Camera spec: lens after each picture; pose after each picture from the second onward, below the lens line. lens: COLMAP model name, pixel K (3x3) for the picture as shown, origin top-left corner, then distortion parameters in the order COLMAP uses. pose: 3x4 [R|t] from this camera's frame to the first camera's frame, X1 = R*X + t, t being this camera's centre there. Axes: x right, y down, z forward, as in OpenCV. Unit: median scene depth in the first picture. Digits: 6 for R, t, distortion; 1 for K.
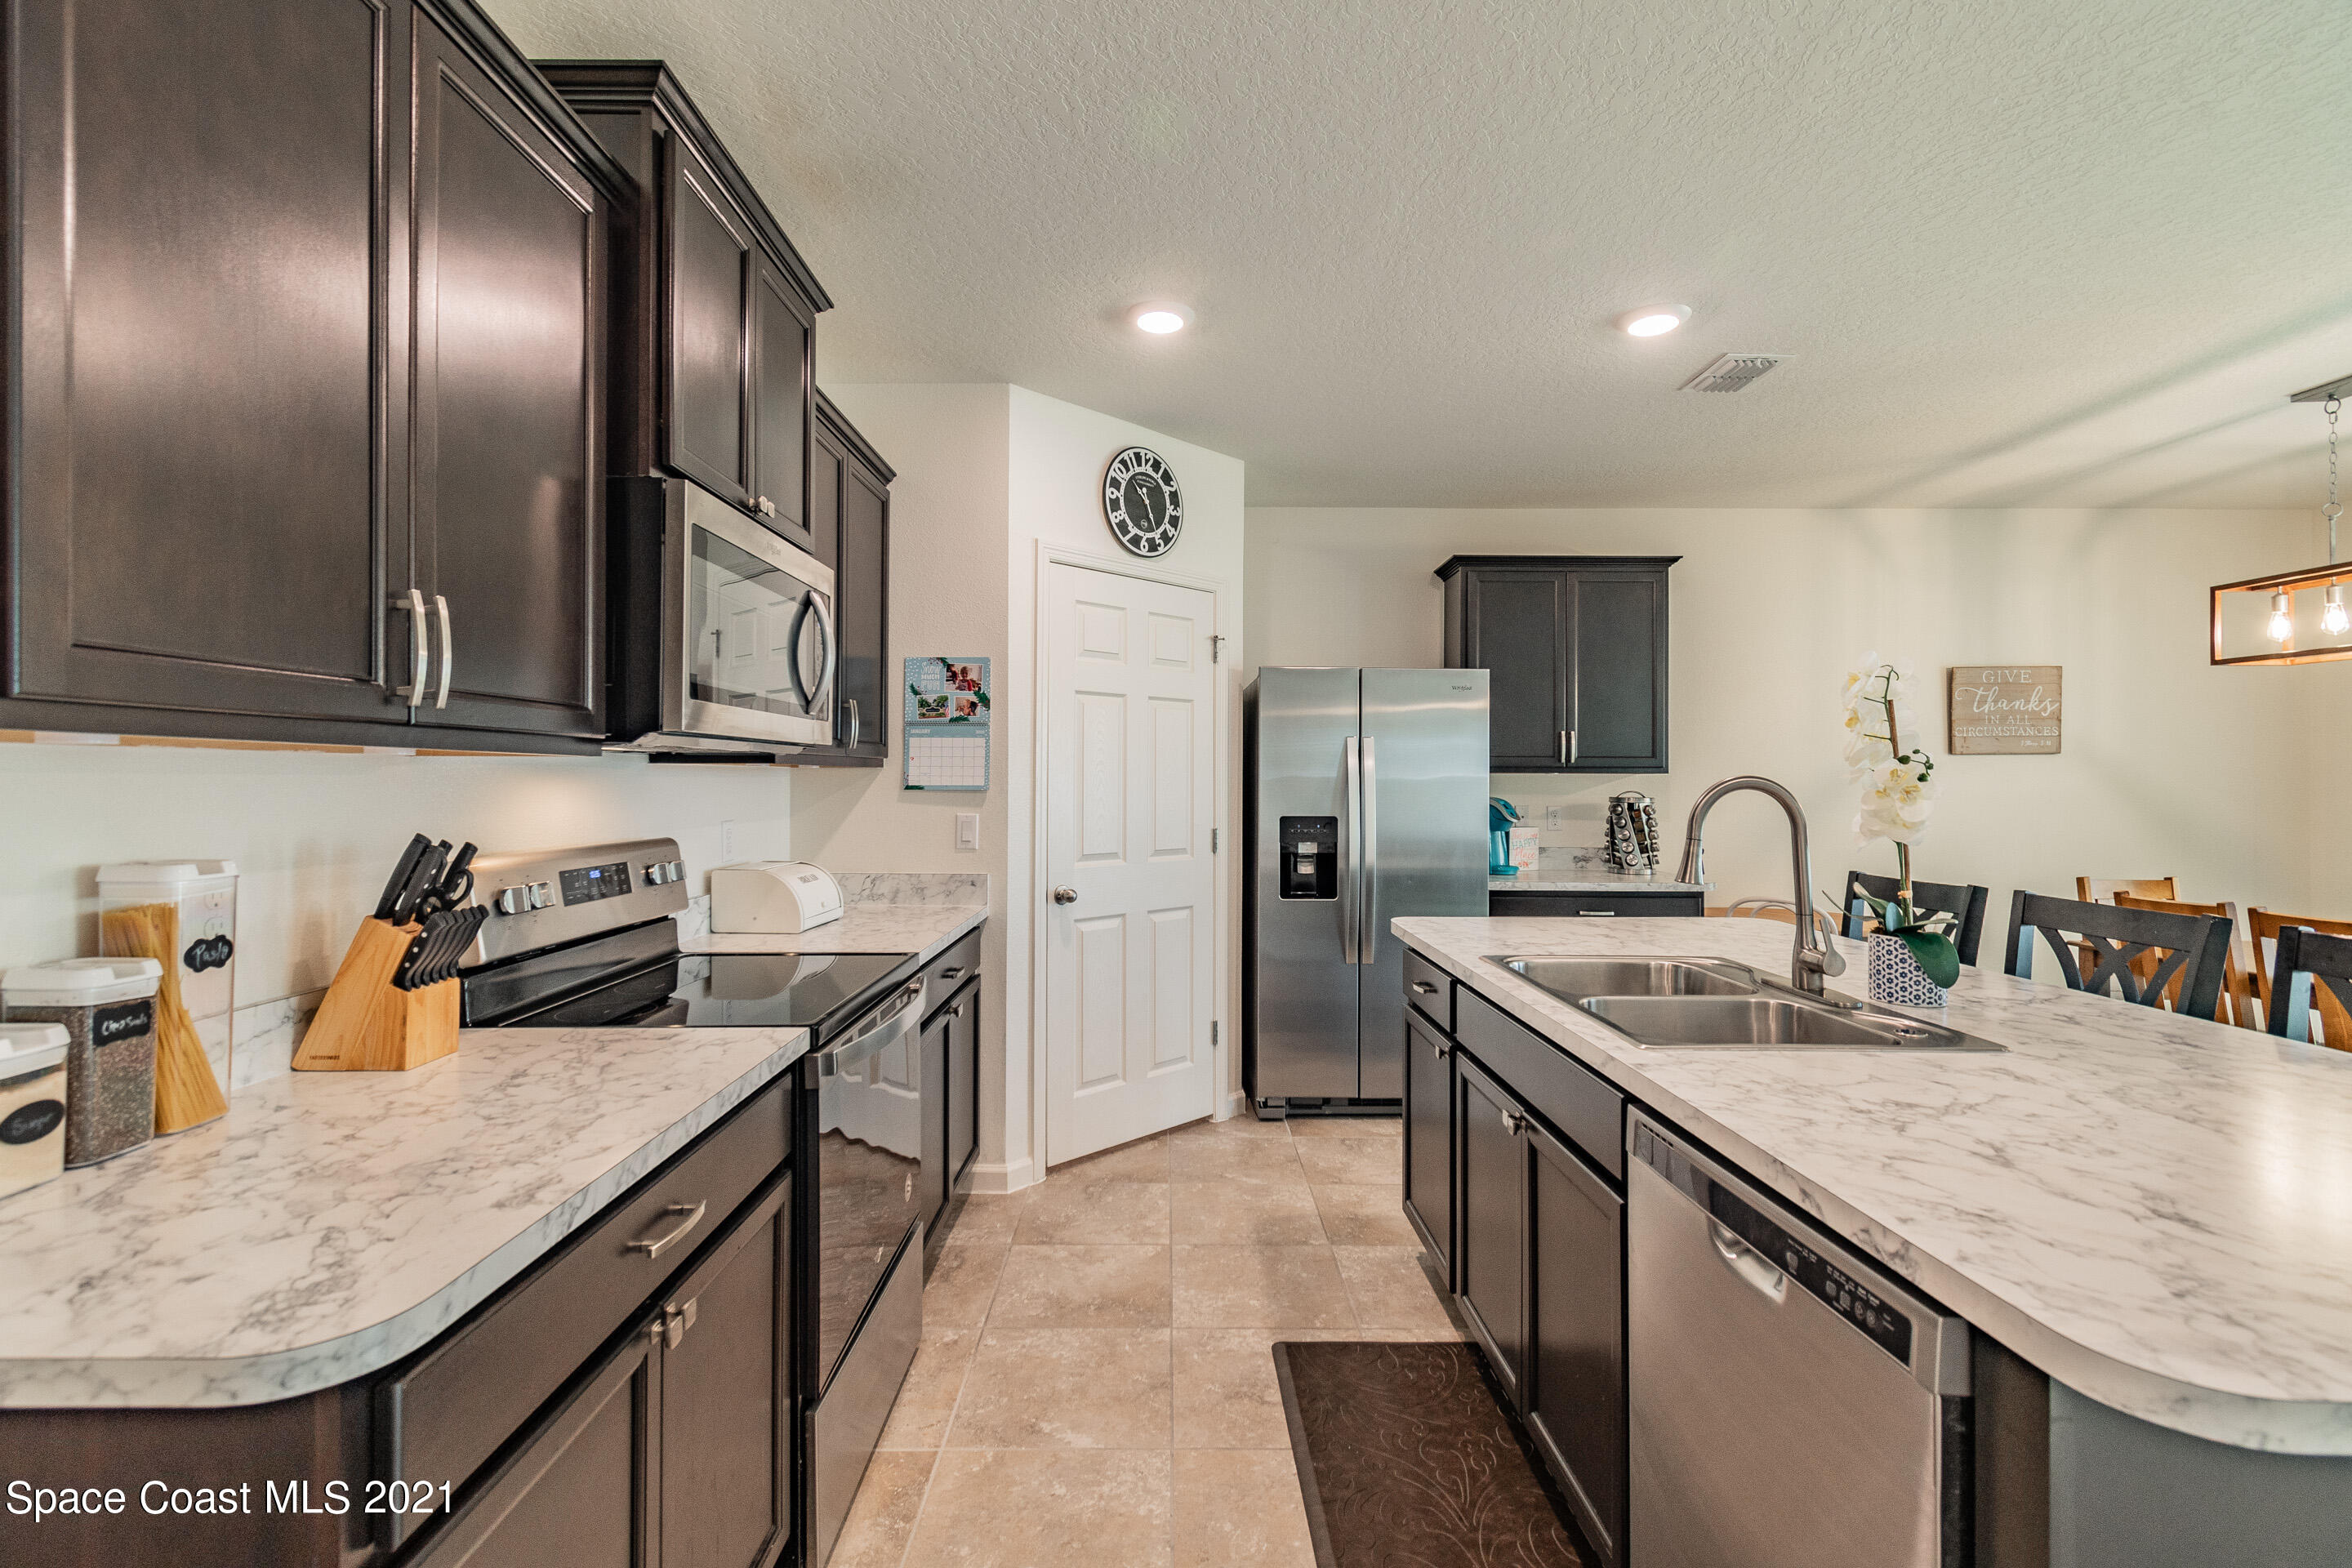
lens RADIAL K [[1042.8, 0, 1164.8], [0, 1042.8, 777.5], [0, 0, 1]] dist [0.001251, -0.000211]
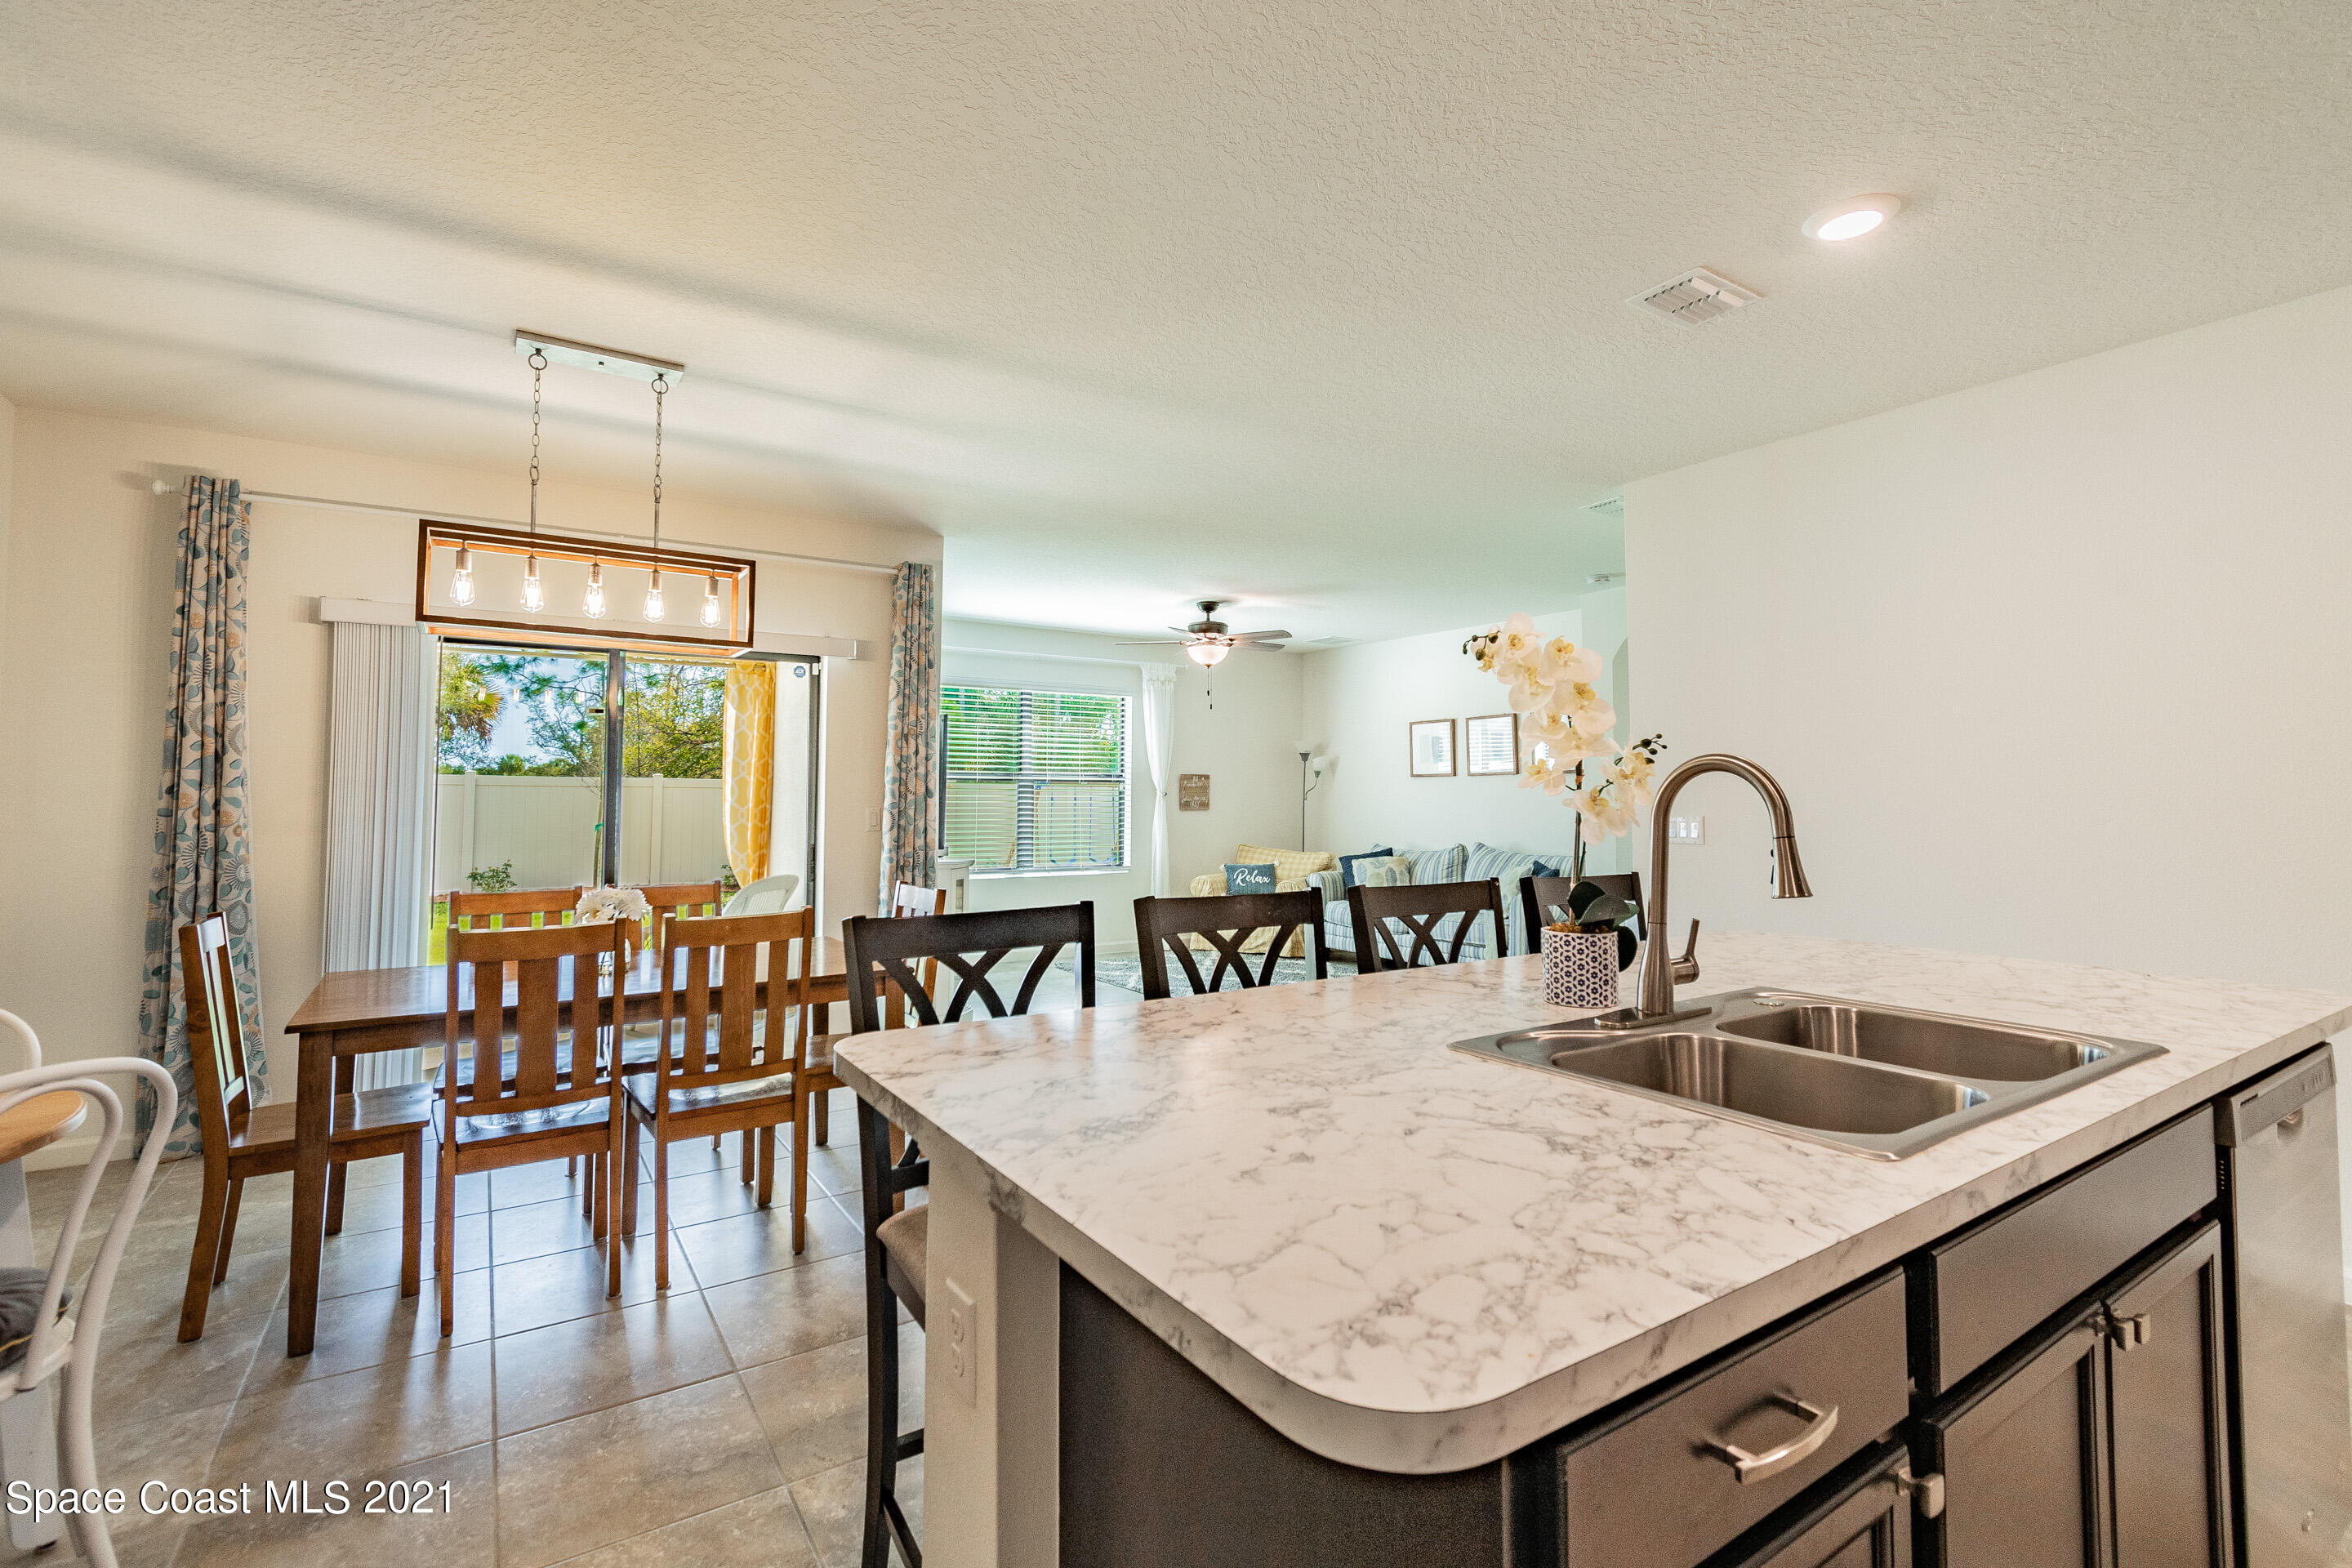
lens RADIAL K [[1033.6, 0, 1159.9], [0, 1033.6, 725.9], [0, 0, 1]] dist [-0.001176, -0.000207]
pose [[-0.546120, 0.053438, 0.836001, 0.093770], [-0.006741, 0.997651, -0.068174, 0.018188], [-0.837680, -0.042867, -0.544477, 0.961684]]
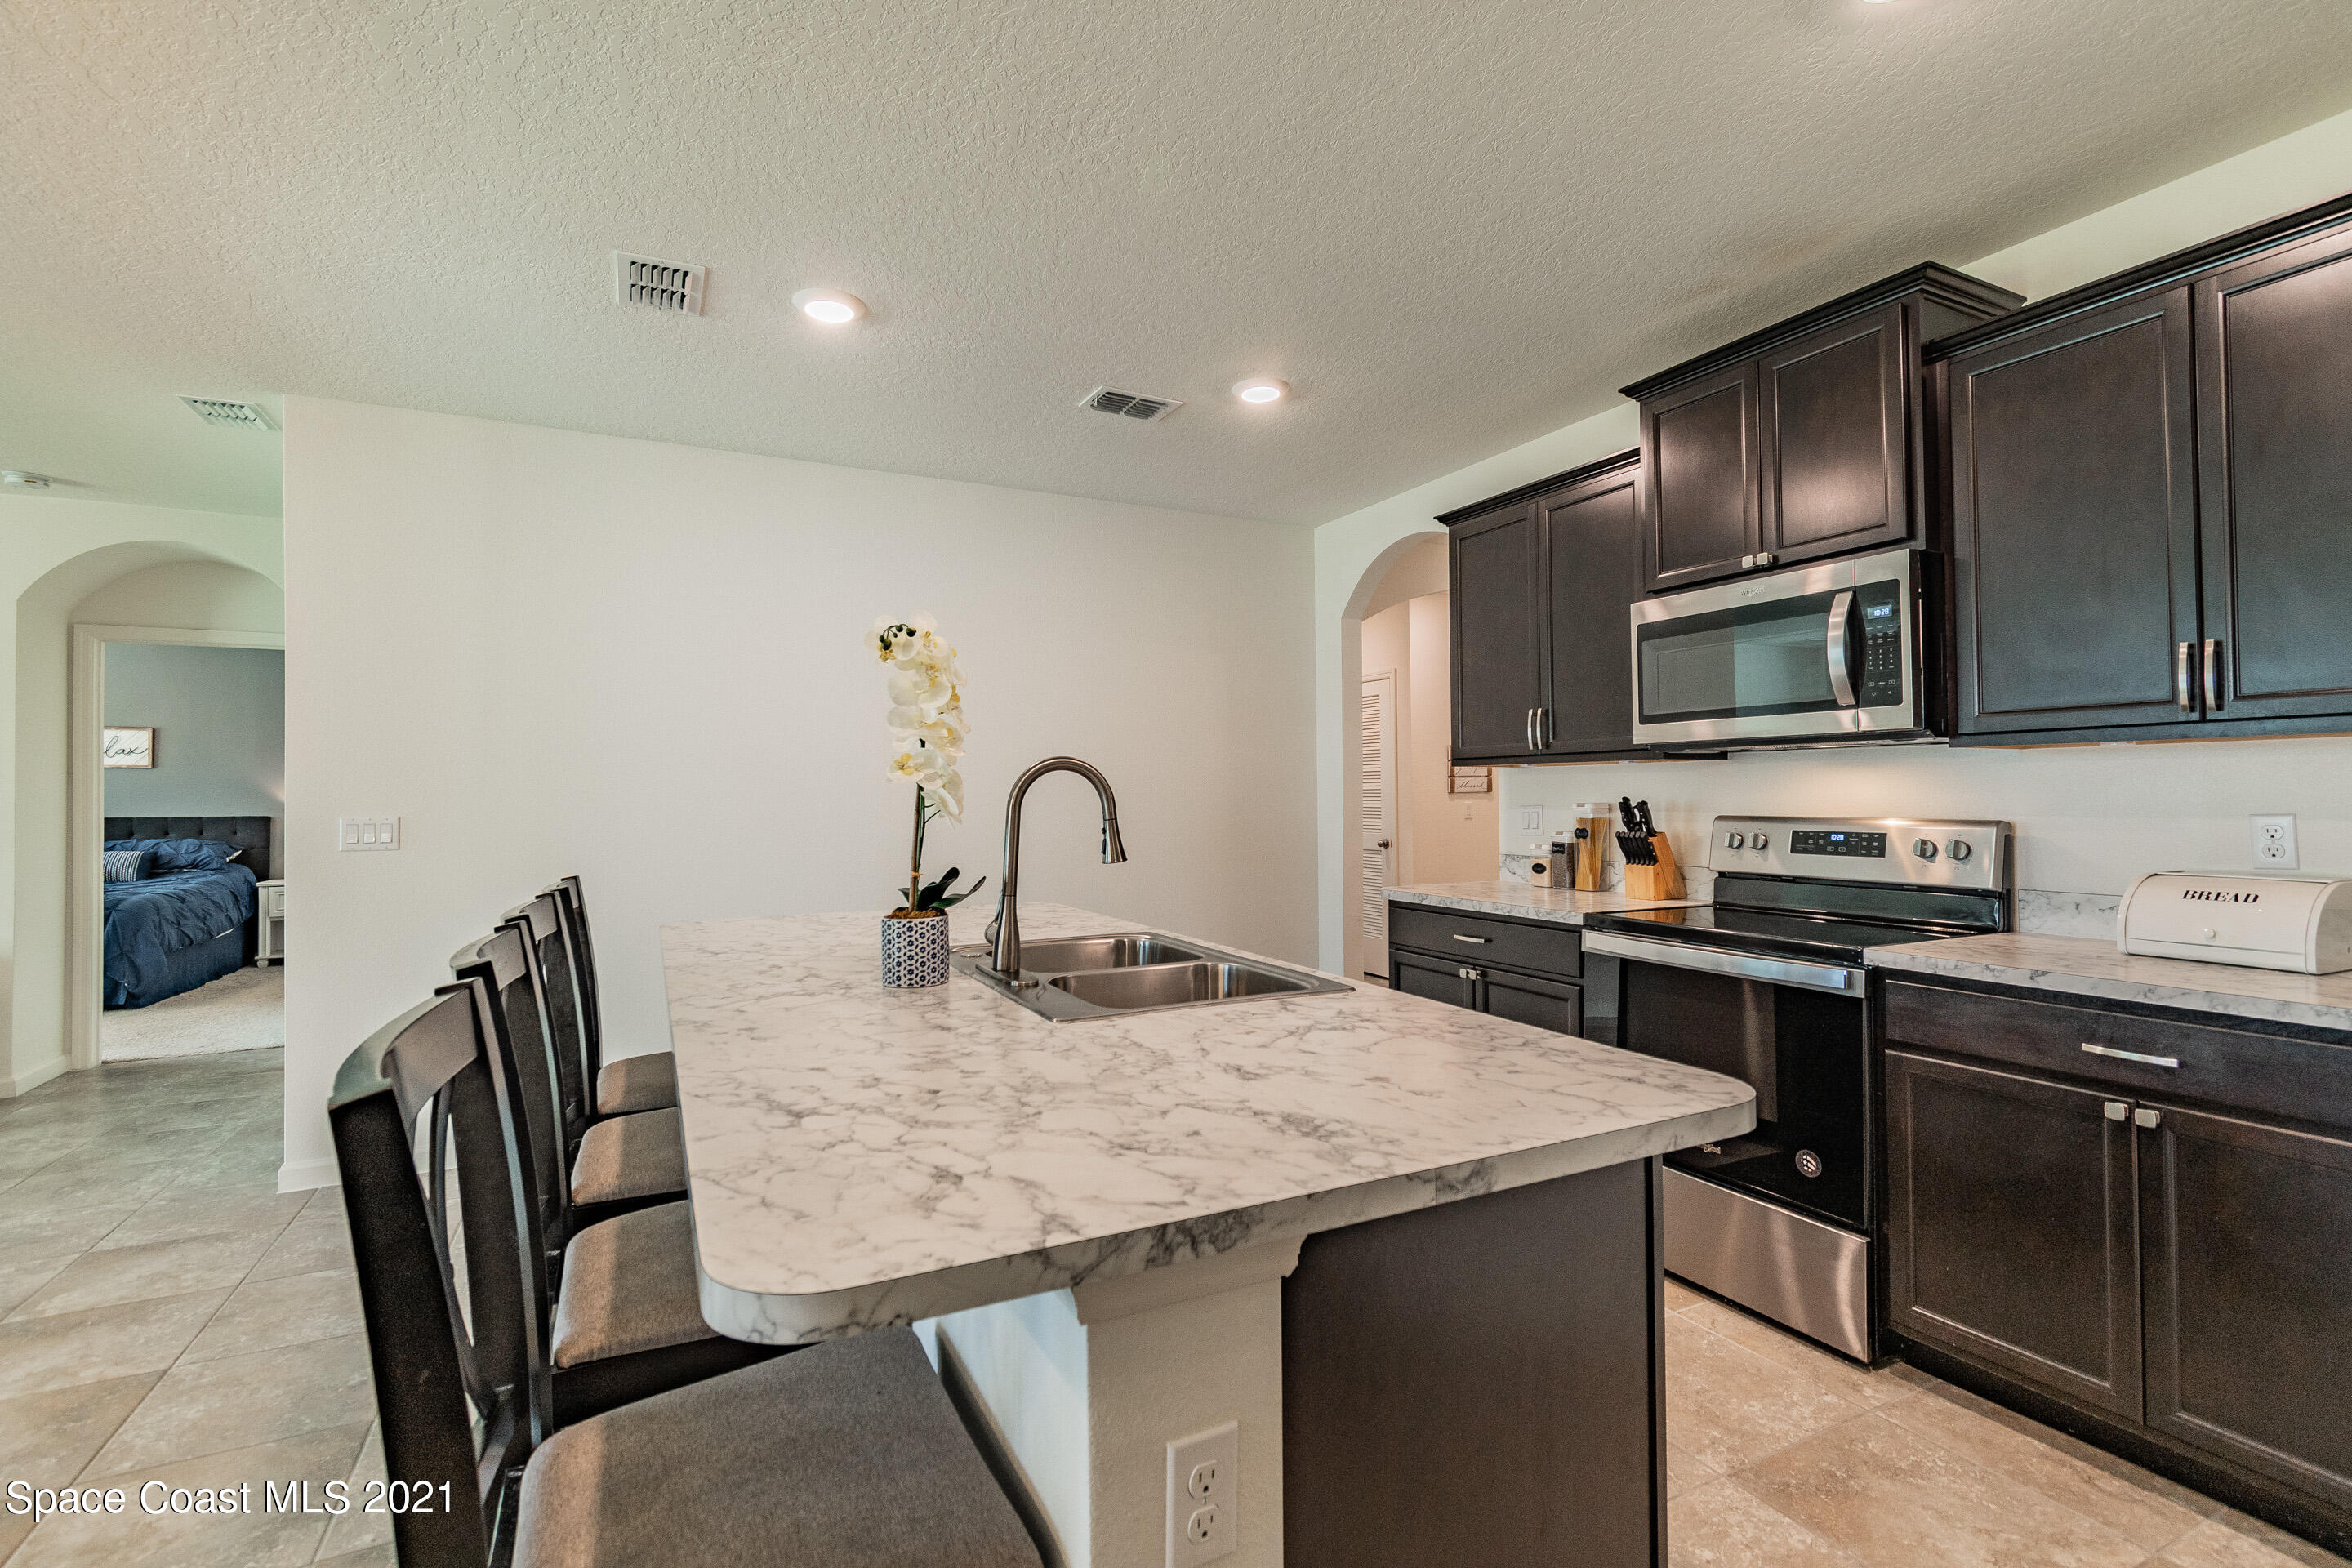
lens RADIAL K [[1057.3, 0, 1143.3], [0, 1057.3, 779.6], [0, 0, 1]] dist [-0.002931, -0.000885]
pose [[-0.900042, -0.003714, -0.435787, 0.503525], [0.004549, 0.999829, -0.017916, 0.020981], [0.435779, -0.018108, -0.899872, 1.050189]]
